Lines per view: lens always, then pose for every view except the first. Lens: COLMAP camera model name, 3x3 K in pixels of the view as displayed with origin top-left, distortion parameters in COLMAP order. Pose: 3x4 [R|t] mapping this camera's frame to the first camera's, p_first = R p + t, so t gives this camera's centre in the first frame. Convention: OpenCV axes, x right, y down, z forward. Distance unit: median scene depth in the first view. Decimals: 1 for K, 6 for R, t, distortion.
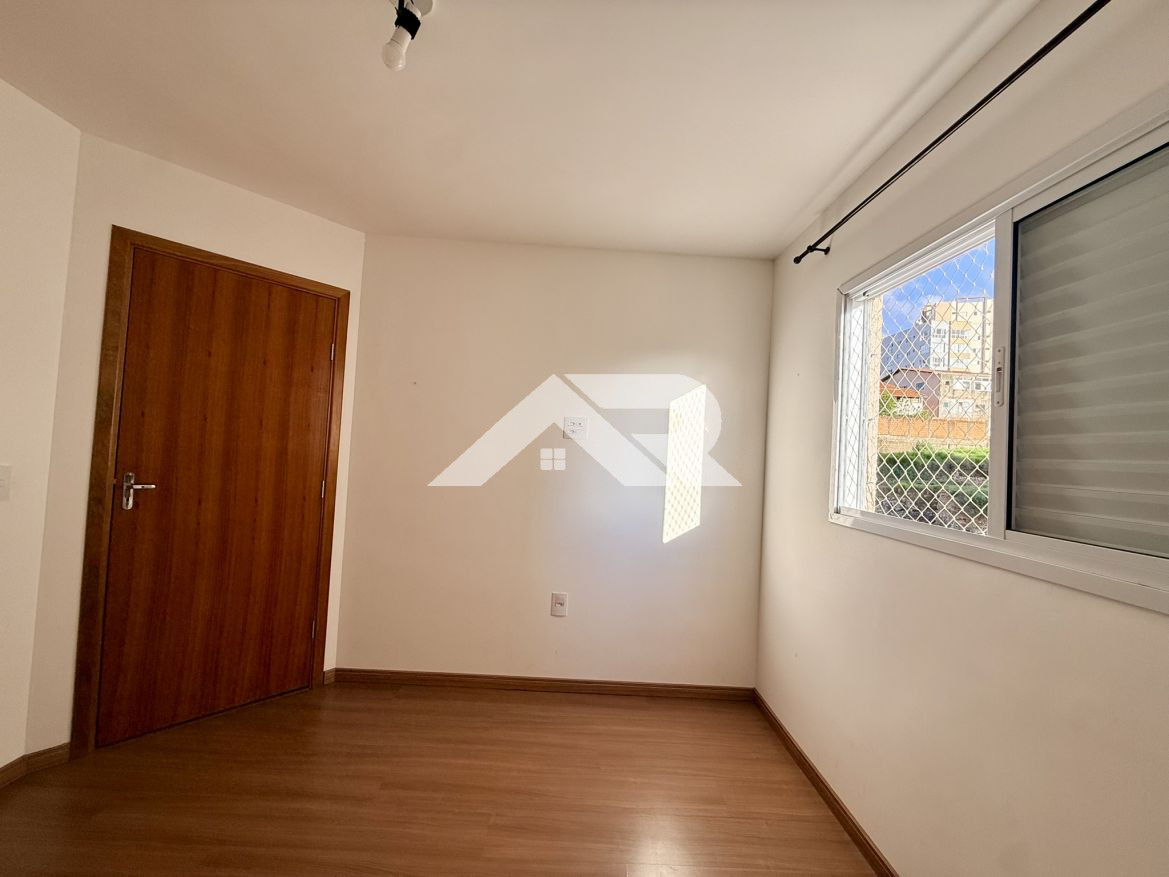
lens RADIAL K [[459.2, 0, 565.9], [0, 459.2, 439.2], [0, 0, 1]] dist [-0.001254, -0.000466]
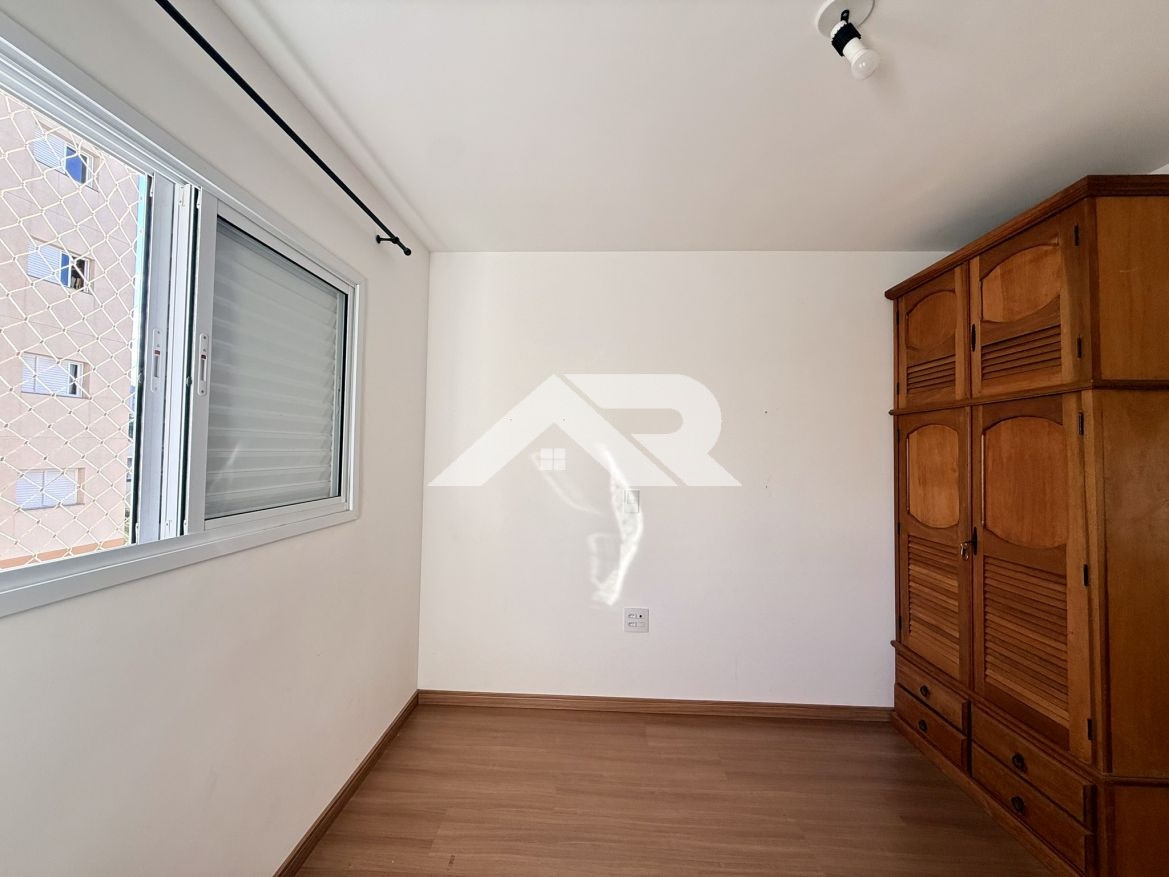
lens RADIAL K [[466.2, 0, 584.5], [0, 466.2, 438.5], [0, 0, 1]] dist [0.000040, -0.000058]
pose [[-0.996673, -0.073388, 0.035446, 0.046653], [-0.075098, 0.995942, -0.049601, 0.002628], [-0.031662, -0.052098, -0.998140, 0.879841]]
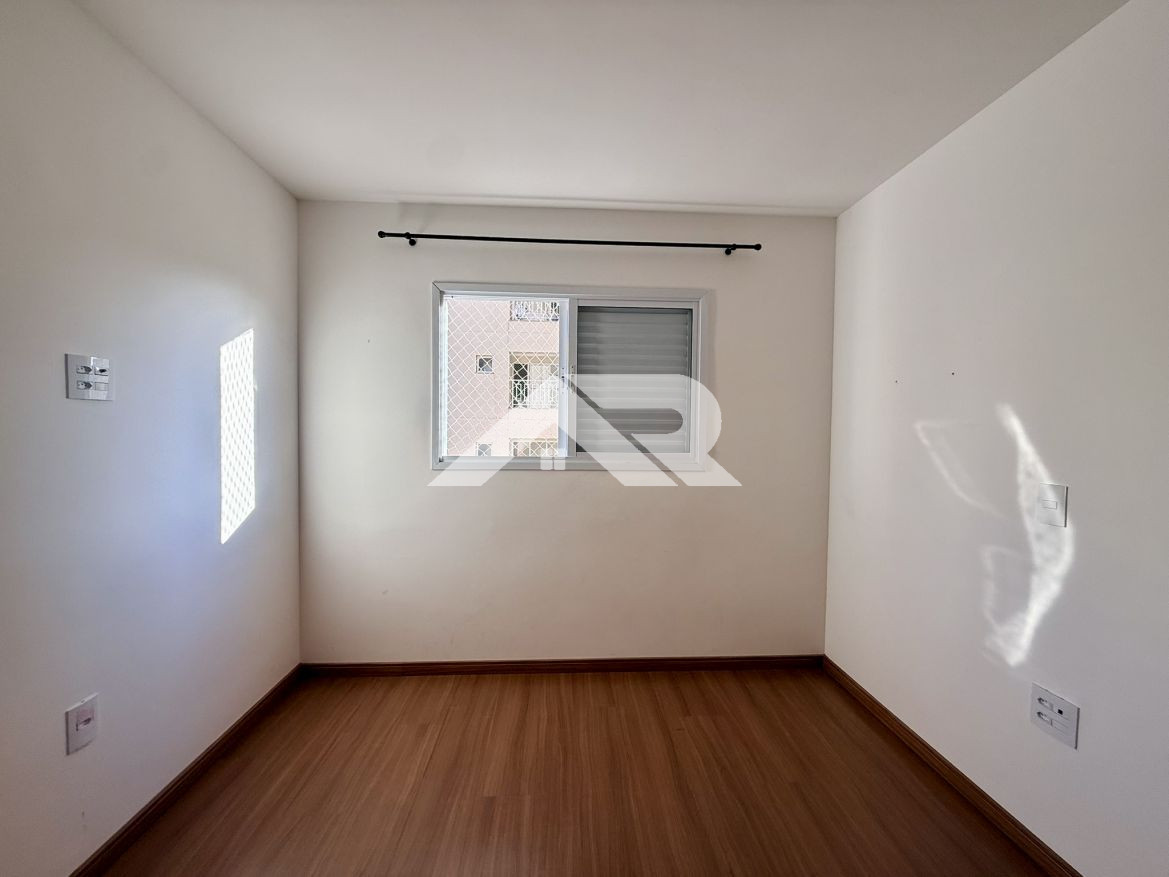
lens RADIAL K [[466.2, 0, 584.5], [0, 466.2, 438.5], [0, 0, 1]] dist [0.000040, -0.000058]
pose [[-0.055490, -0.087304, 0.994635, -0.535794], [-0.038452, 0.995618, 0.085245, -0.023724], [-0.997719, -0.033516, -0.058604, 0.481454]]
